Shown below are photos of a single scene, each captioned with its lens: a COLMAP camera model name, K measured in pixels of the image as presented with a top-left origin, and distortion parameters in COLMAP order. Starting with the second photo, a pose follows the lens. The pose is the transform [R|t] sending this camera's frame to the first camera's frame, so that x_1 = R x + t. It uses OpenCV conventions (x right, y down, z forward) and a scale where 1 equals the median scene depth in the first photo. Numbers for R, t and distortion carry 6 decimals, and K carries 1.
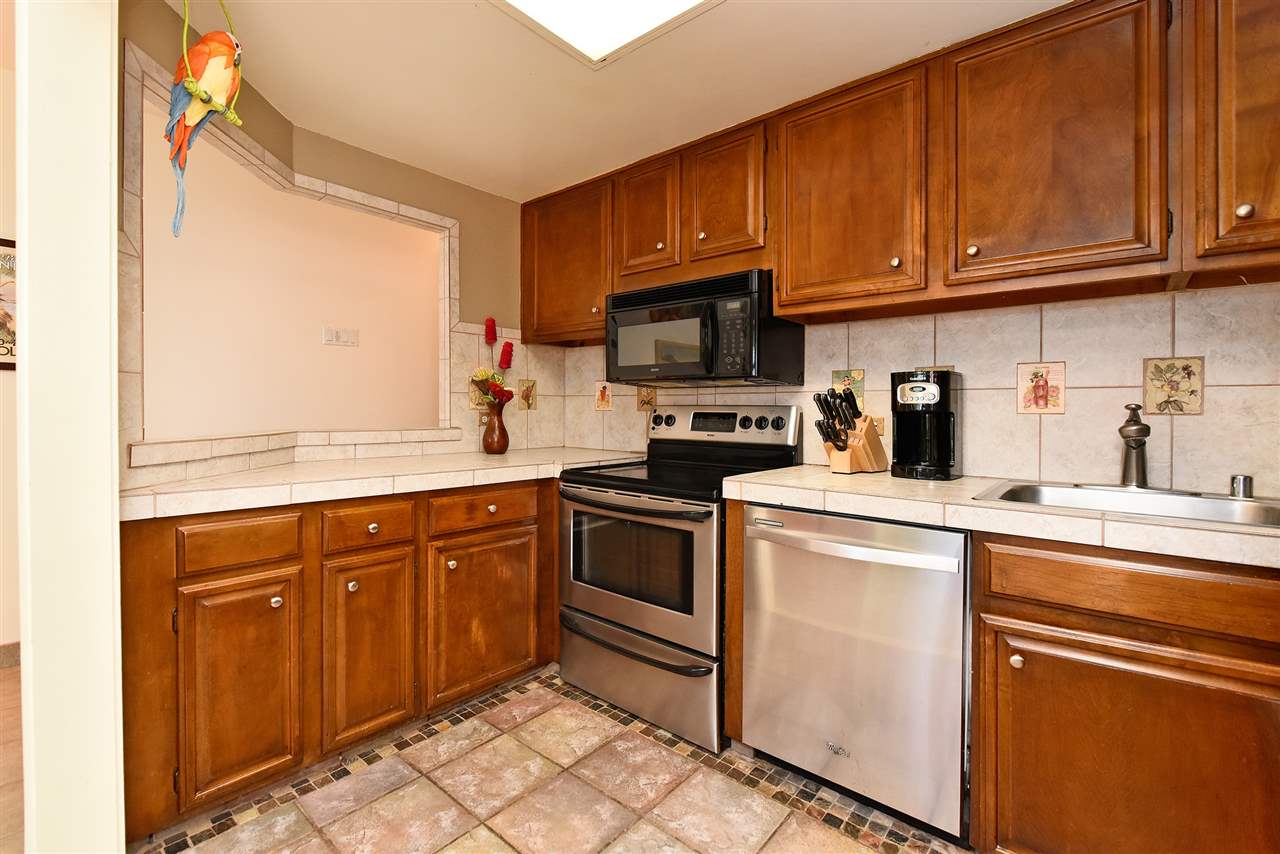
lens RADIAL K [[556.1, 0, 605.6], [0, 556.1, 413.0], [0, 0, 1]] dist [0.003686, -0.000155]
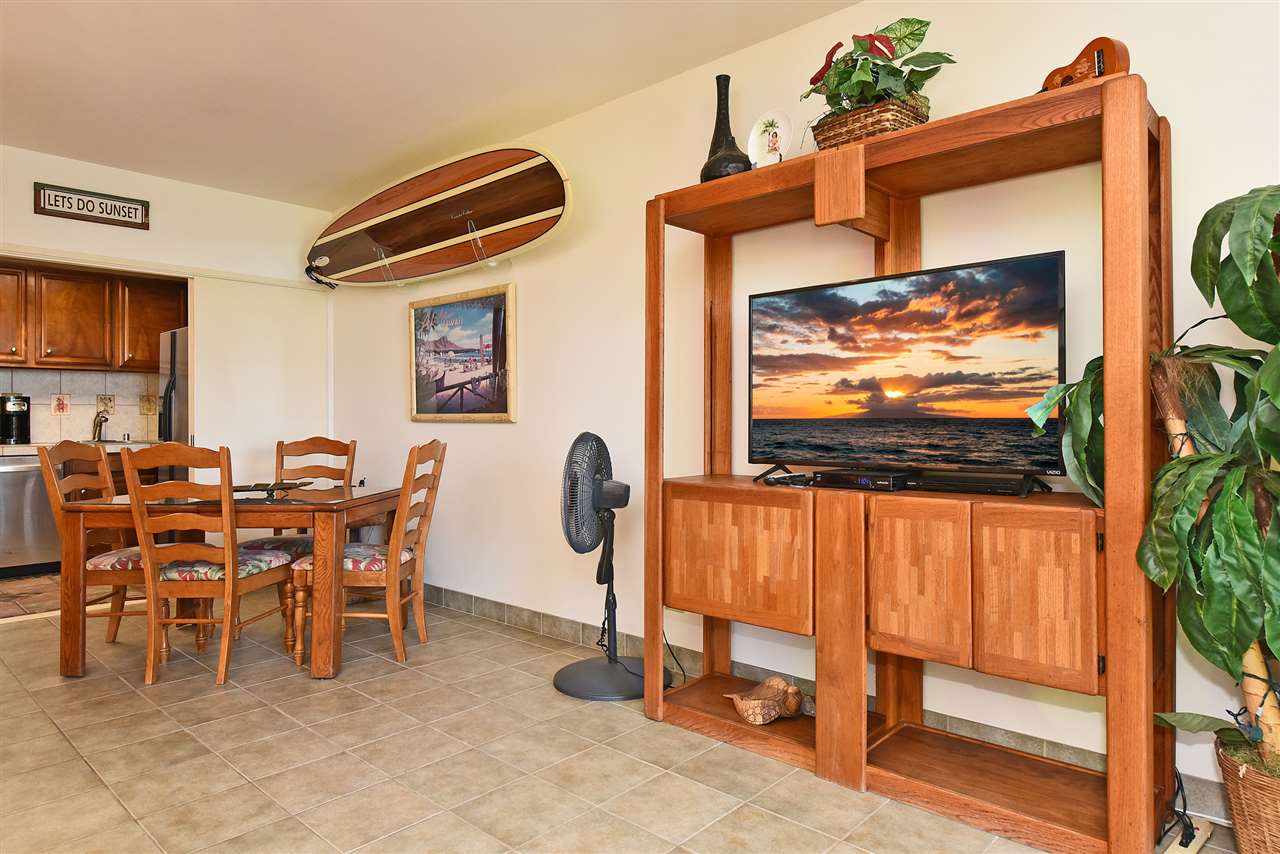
lens RADIAL K [[775.8, 0, 641.3], [0, 775.8, 409.4], [0, 0, 1]] dist [0.023044, -0.016483]
pose [[0.038861, 0.003205, 0.999239, -2.479673], [0.010371, 0.999940, -0.003611, 0.016844], [-0.999191, 0.010503, 0.038825, -1.629542]]
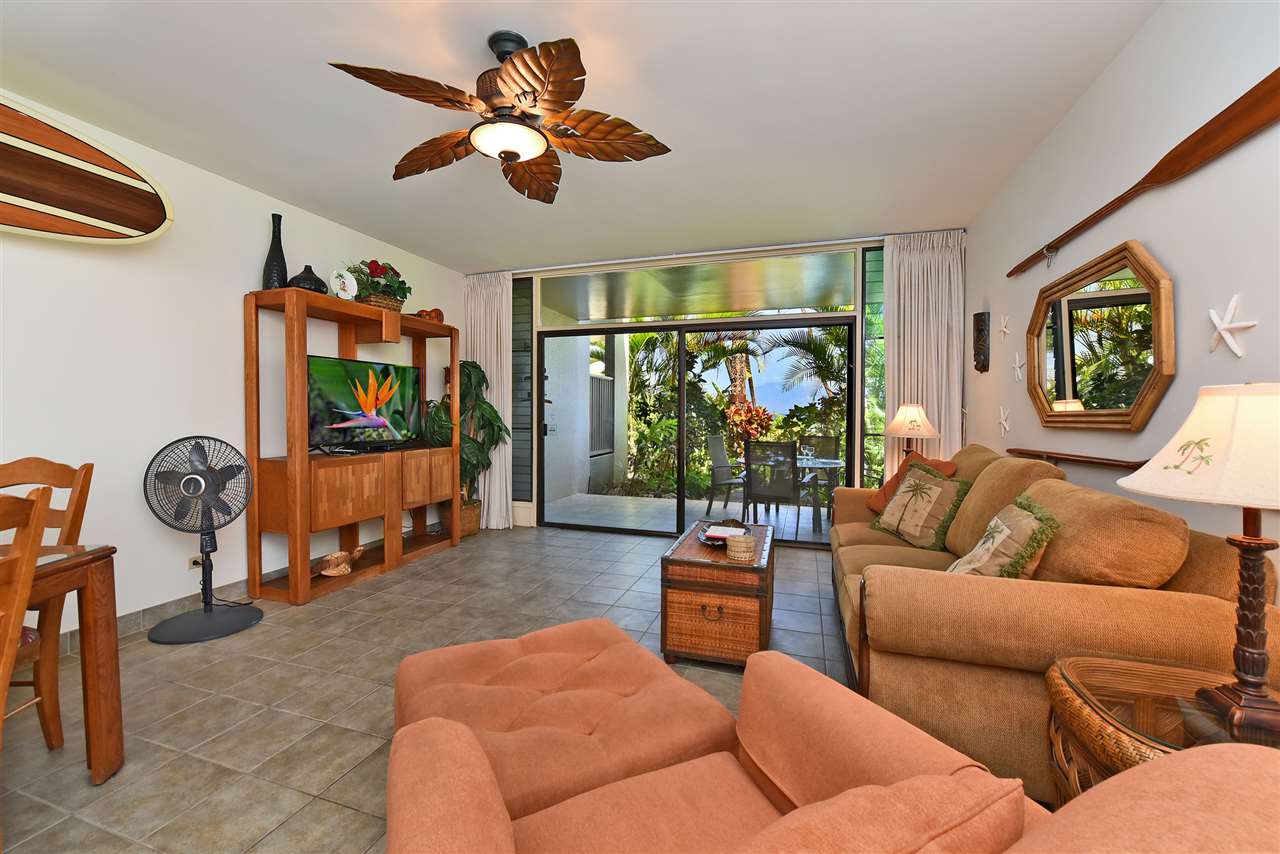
lens RADIAL K [[524.4, 0, 626.4], [0, 524.4, 419.8], [0, 0, 1]] dist [0.007429, -0.004401]
pose [[-0.928670, -0.006123, -0.370858, -1.264057], [-0.012571, 0.999809, 0.014970, -0.024354], [0.370695, 0.018564, -0.928569, 0.431850]]
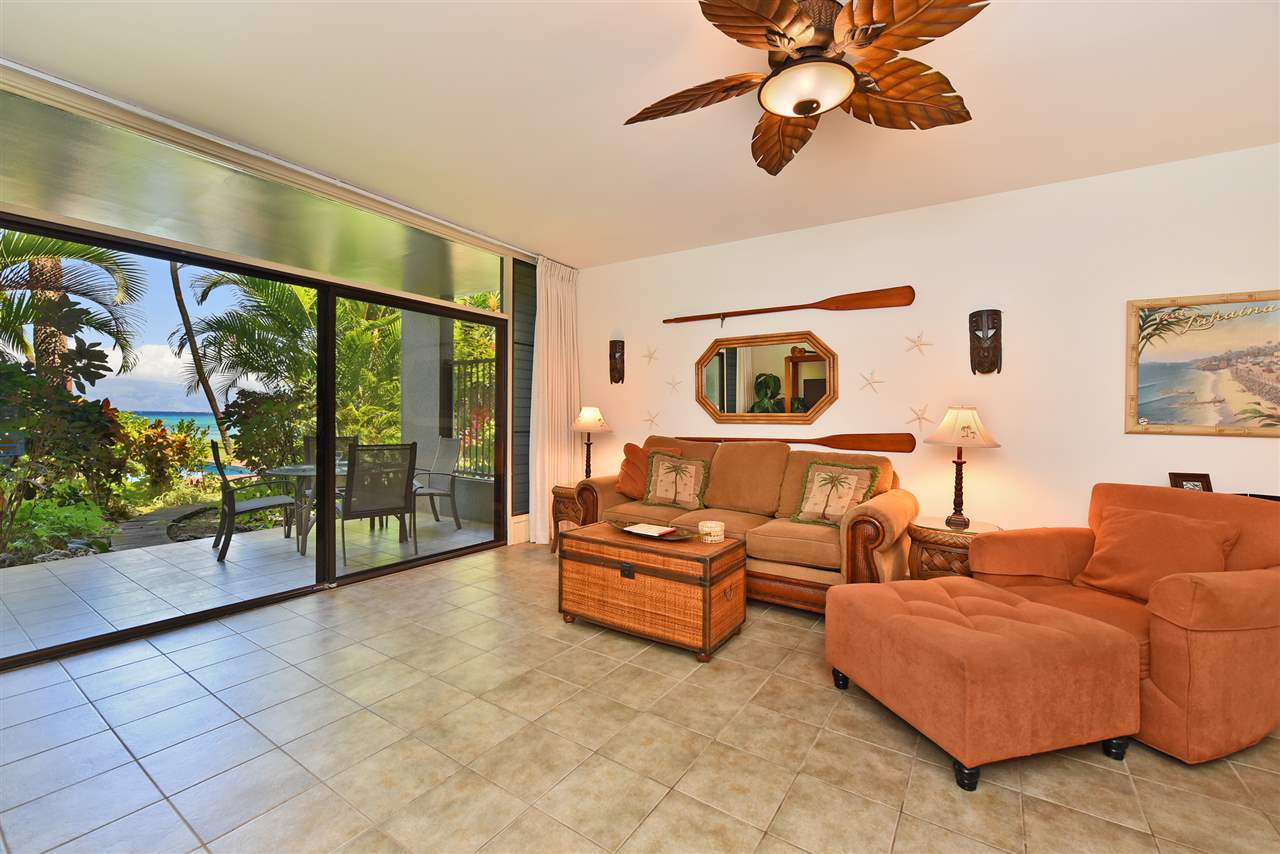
lens RADIAL K [[537.6, 0, 656.1], [0, 537.6, 426.0], [0, 0, 1]] dist [-0.010322, 0.000879]
pose [[0.122031, -0.000694, -0.992526, -0.539819], [-0.028903, 0.999573, -0.004253, 0.020278], [0.992105, 0.029206, 0.121959, -1.099793]]
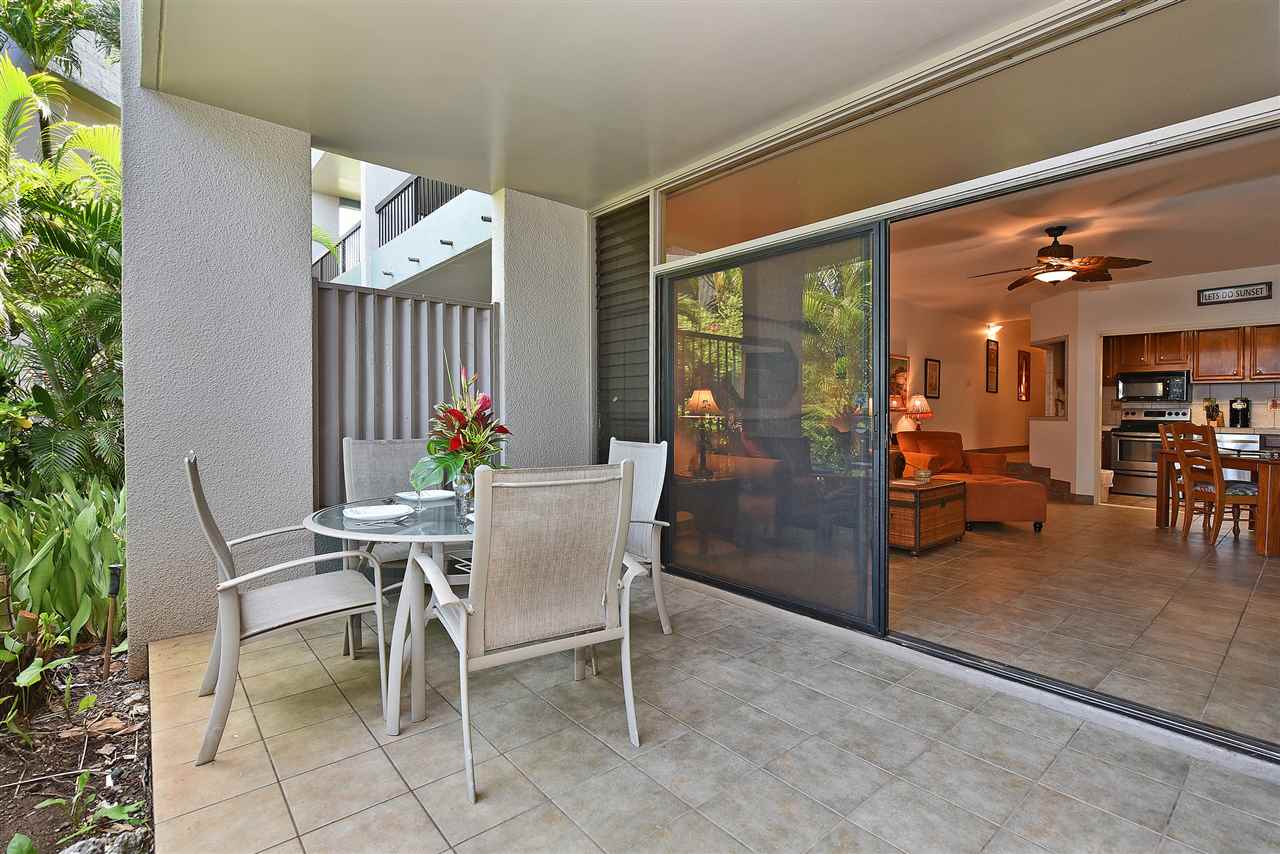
lens RADIAL K [[589.6, 0, 623.0], [0, 589.6, 417.1], [0, 0, 1]] dist [-0.014350, -0.000837]
pose [[0.983769, -0.002717, -0.179419, -2.891155], [0.002311, 0.999994, -0.002470, 0.047596], [0.179424, 0.002015, 0.983770, -3.676878]]
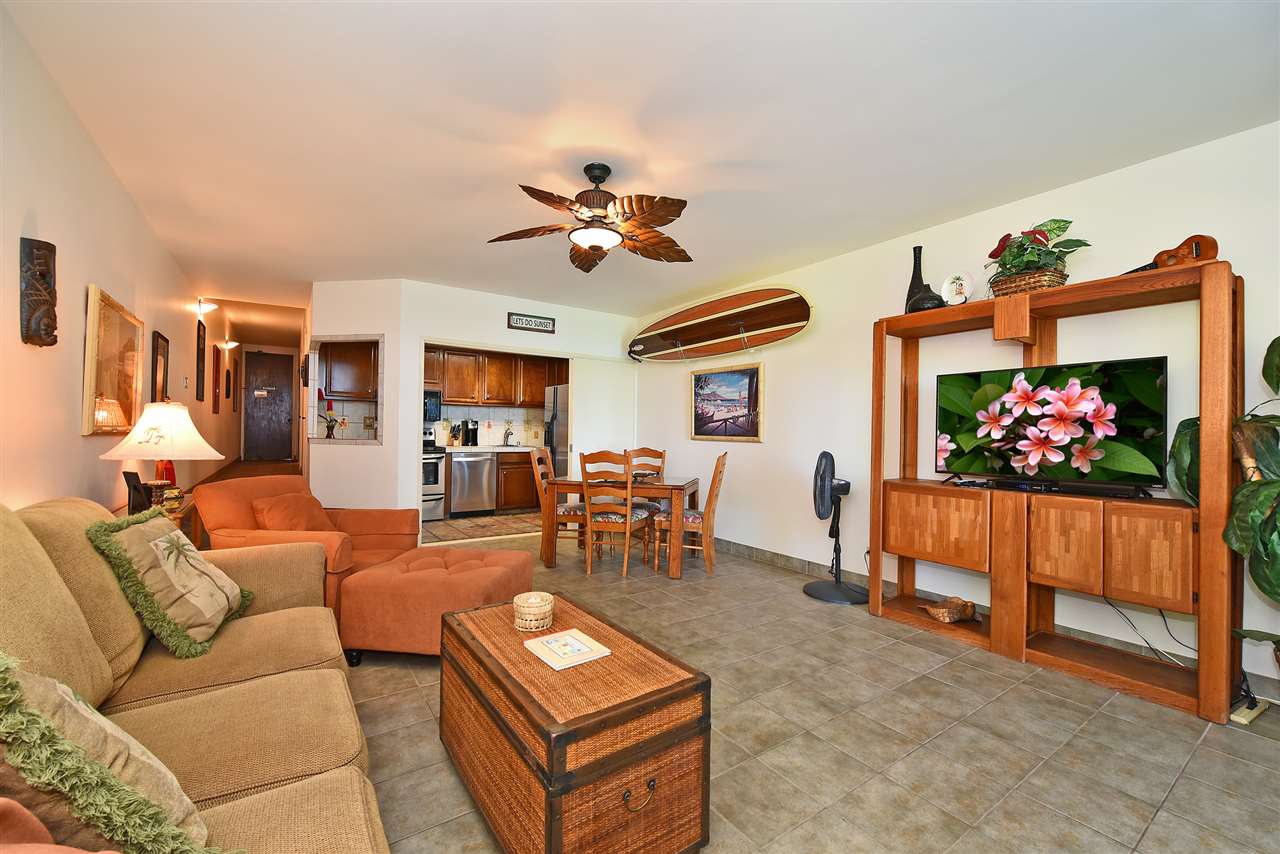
lens RADIAL K [[524.4, 0, 637.1], [0, 524.4, 423.5], [0, 0, 1]] dist [0.007429, -0.004401]
pose [[0.266840, 0.007001, 0.963715, -2.945653], [-0.003984, 0.999973, -0.006161, -0.033295], [-0.963733, -0.002195, 0.266861, -1.269747]]
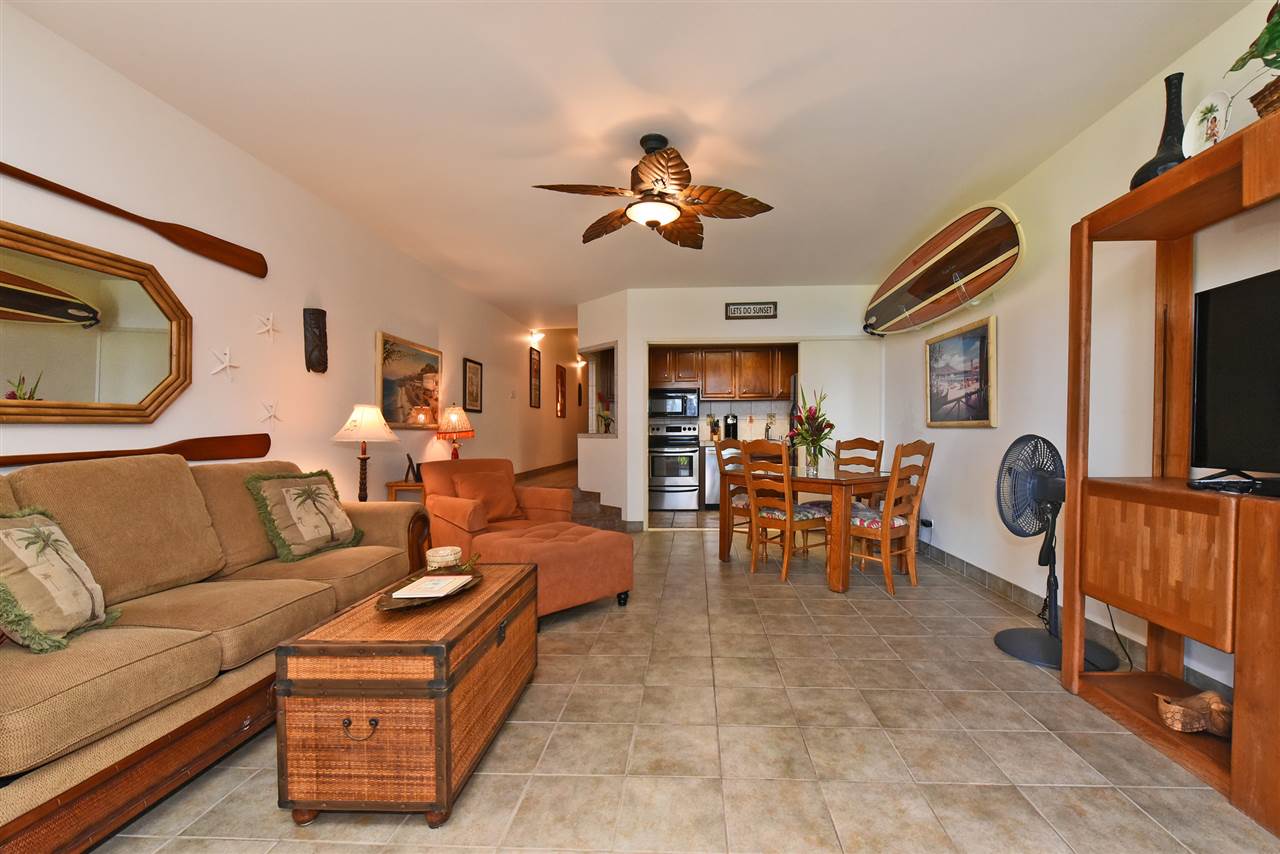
lens RADIAL K [[537.6, 0, 661.6], [0, 537.6, 432.2], [0, 0, 1]] dist [-0.010322, 0.000879]
pose [[0.800301, -0.018795, 0.599303, -2.365507], [0.020660, 0.999779, 0.003767, 0.027943], [-0.599242, 0.009367, 0.800513, -1.996656]]
